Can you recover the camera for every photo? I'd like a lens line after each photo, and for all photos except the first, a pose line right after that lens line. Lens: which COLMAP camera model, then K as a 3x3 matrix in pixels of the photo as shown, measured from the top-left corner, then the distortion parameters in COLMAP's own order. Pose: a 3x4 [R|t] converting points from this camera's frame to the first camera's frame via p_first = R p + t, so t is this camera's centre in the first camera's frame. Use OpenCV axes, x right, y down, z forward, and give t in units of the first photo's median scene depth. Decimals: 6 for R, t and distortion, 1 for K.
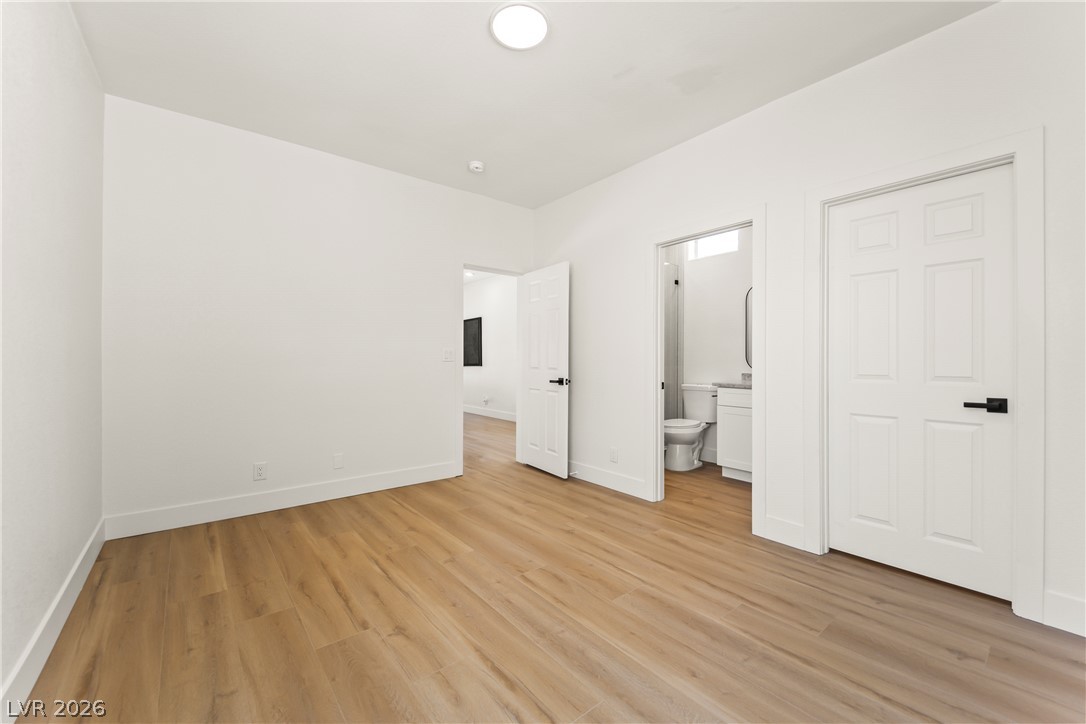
lens RADIAL K [[431.6, 0, 539.3], [0, 431.6, 362.0], [0, 0, 1]] dist [0.032672, -0.019555]
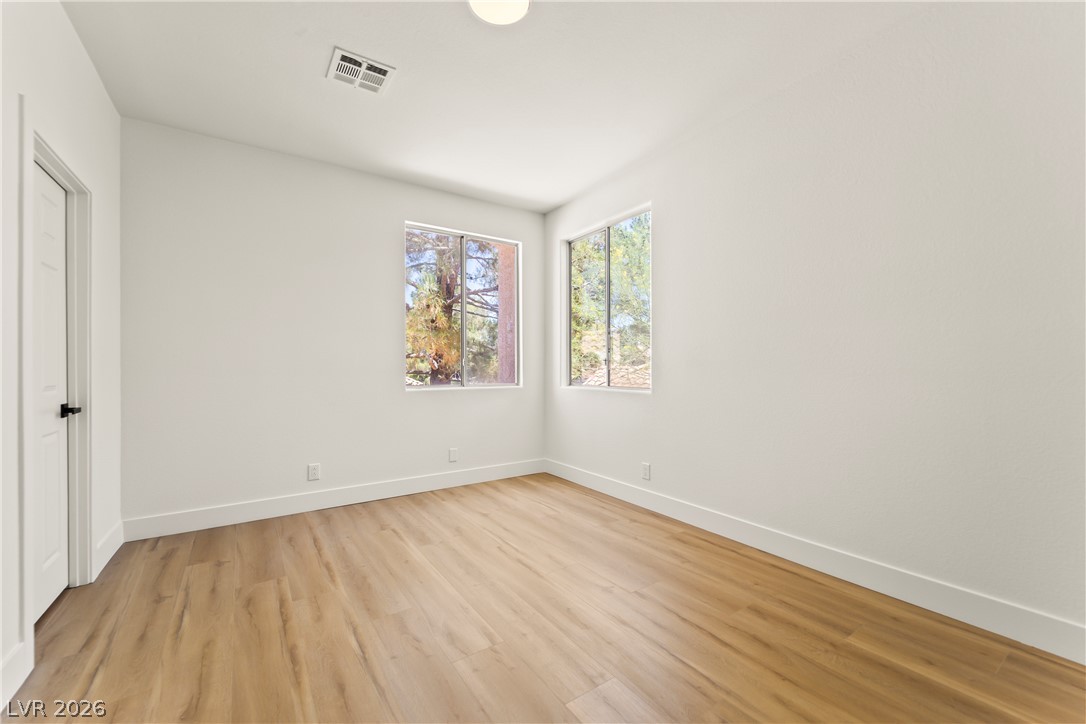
lens RADIAL K [[431.6, 0, 539.3], [0, 431.6, 362.0], [0, 0, 1]] dist [0.032672, -0.019555]
pose [[-0.996892, 0.001678, 0.078758, -0.212944], [0.001497, 0.999996, -0.002357, -0.015362], [-0.078762, -0.002232, -0.996891, 2.069000]]
